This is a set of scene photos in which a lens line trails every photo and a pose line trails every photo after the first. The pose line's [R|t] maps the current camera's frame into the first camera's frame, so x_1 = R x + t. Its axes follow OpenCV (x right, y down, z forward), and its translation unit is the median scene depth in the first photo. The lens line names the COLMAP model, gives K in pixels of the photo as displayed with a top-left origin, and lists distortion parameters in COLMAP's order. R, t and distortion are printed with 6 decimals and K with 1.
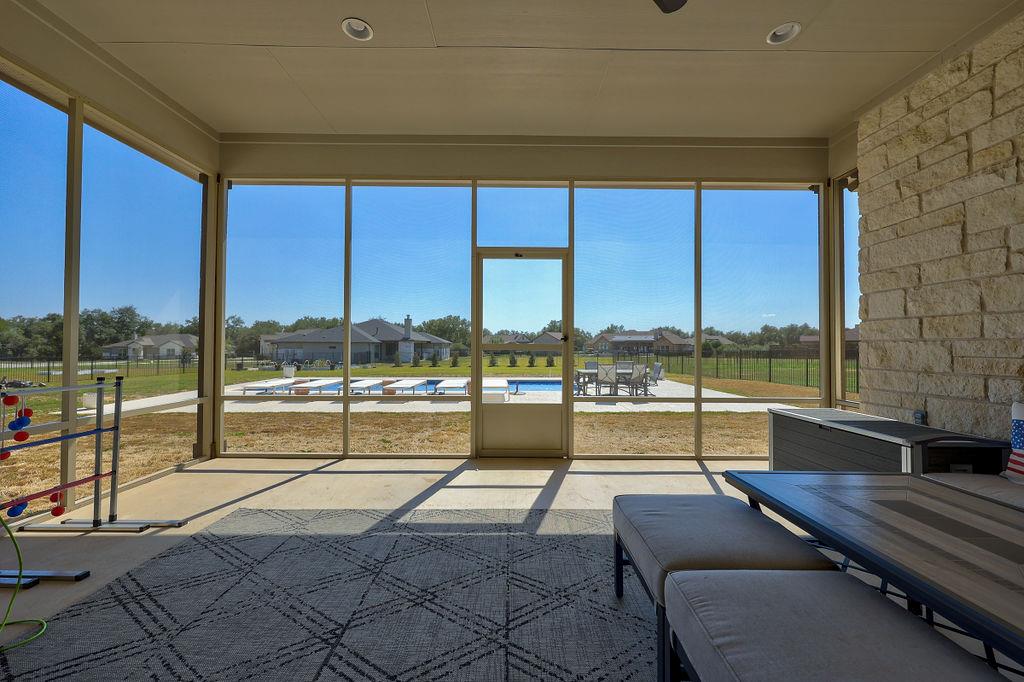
lens RADIAL K [[407.4, 0, 509.9], [0, 407.4, 339.3], [0, 0, 1]] dist [0.000462, -0.000603]
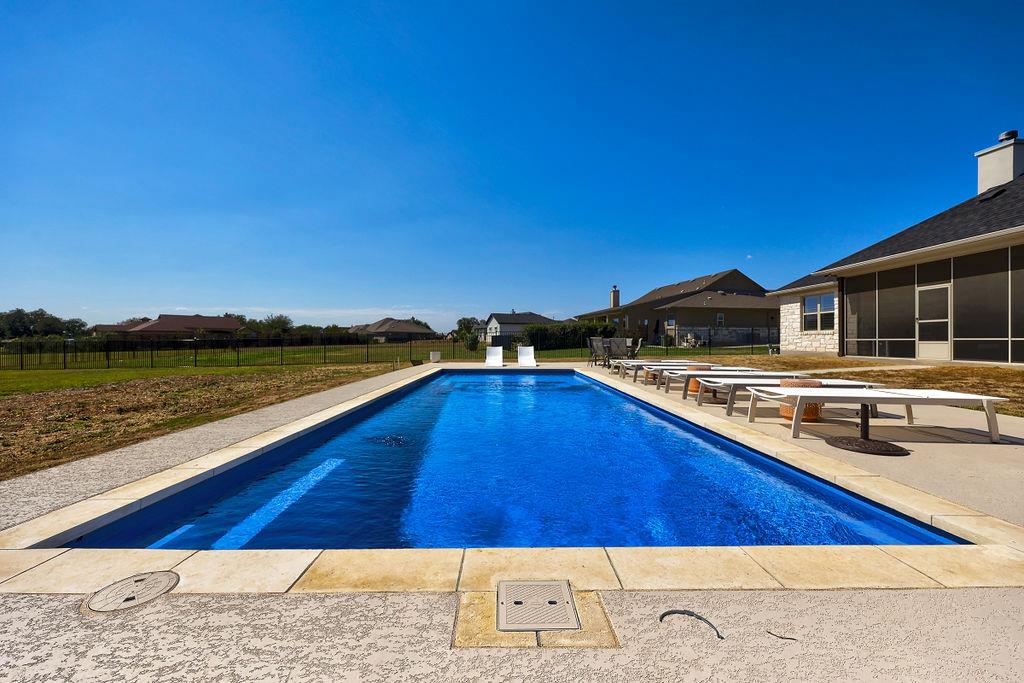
lens RADIAL K [[407.4, 0, 513.2], [0, 407.4, 342.6], [0, 0, 1]] dist [0.000462, -0.000603]
pose [[0.003509, -0.012623, 0.999914, -0.123681], [-0.011617, 0.999852, 0.012663, 0.007855], [-0.999926, -0.011660, 0.003362, 0.169569]]
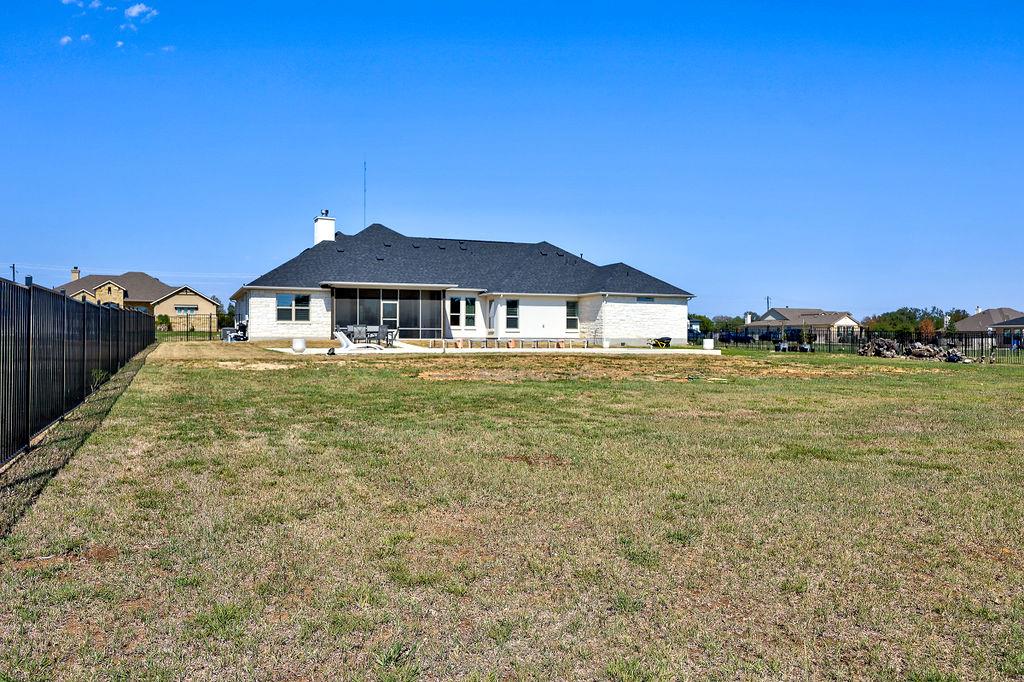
lens RADIAL K [[796.8, 0, 511.2], [0, 796.8, 338.8], [0, 0, 1]] dist [-0.004694, 0.004212]
pose [[-0.930143, -0.009171, -0.367083, 0.133136], [-0.004831, 0.999907, -0.012738, 0.020040], [0.367165, -0.010075, -0.930101, 0.551344]]
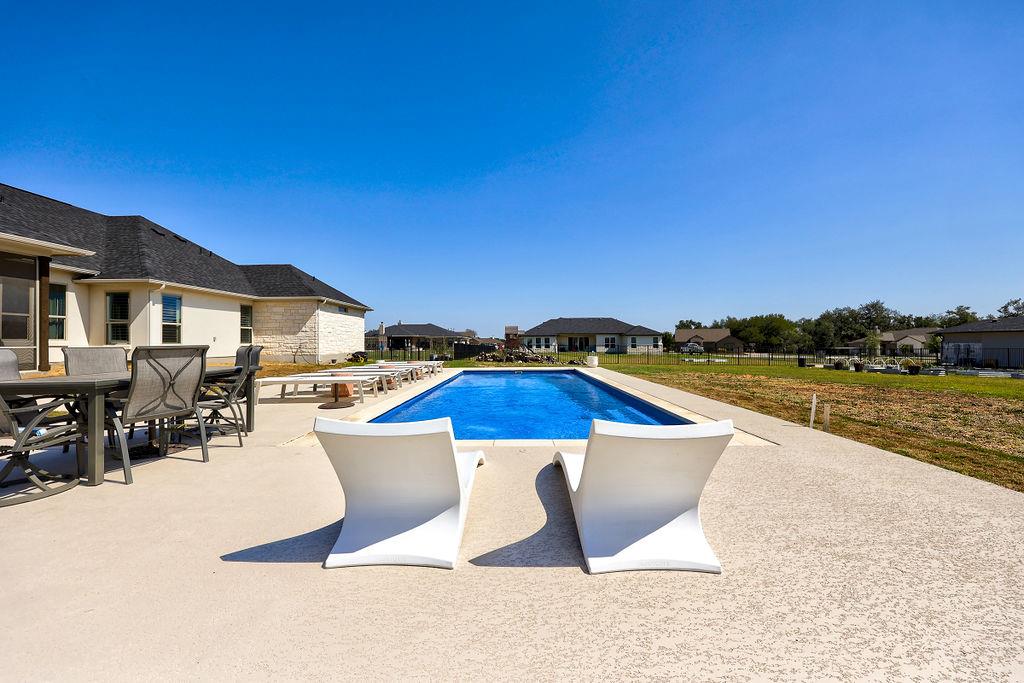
lens RADIAL K [[407.4, 0, 514.0], [0, 407.4, 340.9], [0, 0, 1]] dist [0.000462, -0.000603]
pose [[-0.017563, -0.005342, -0.999831, 0.094568], [0.016071, 0.999855, -0.005624, 0.007463], [0.999717, -0.016167, -0.017474, 0.169660]]
